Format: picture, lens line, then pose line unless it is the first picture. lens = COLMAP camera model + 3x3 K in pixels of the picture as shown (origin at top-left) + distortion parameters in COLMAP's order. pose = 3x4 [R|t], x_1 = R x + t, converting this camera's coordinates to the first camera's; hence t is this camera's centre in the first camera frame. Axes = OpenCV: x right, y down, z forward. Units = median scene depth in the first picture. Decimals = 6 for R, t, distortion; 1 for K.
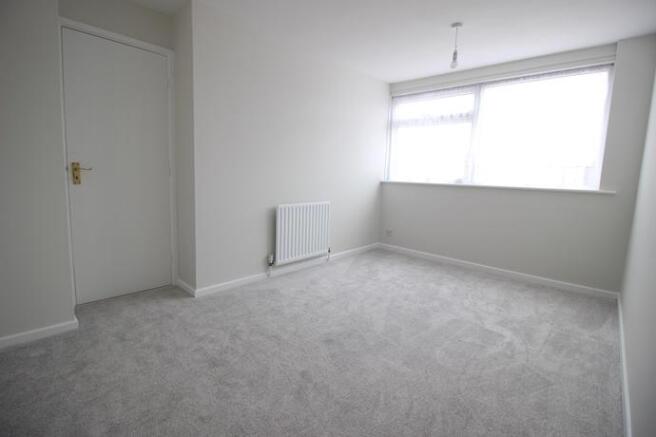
lens RADIAL K [[304.6, 0, 324.8], [0, 304.6, 215.5], [0, 0, 1]] dist [-0.019759, -0.000410]
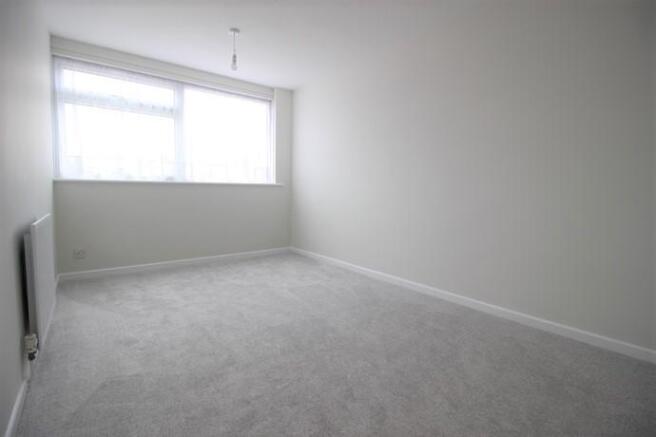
lens RADIAL K [[304.6, 0, 326.2], [0, 304.6, 213.1], [0, 0, 1]] dist [-0.019759, -0.000410]
pose [[0.149052, -0.103619, 0.983385, -0.467215], [0.126799, 0.988287, 0.084917, -0.028396], [-0.980666, 0.112036, 0.160445, 0.424876]]
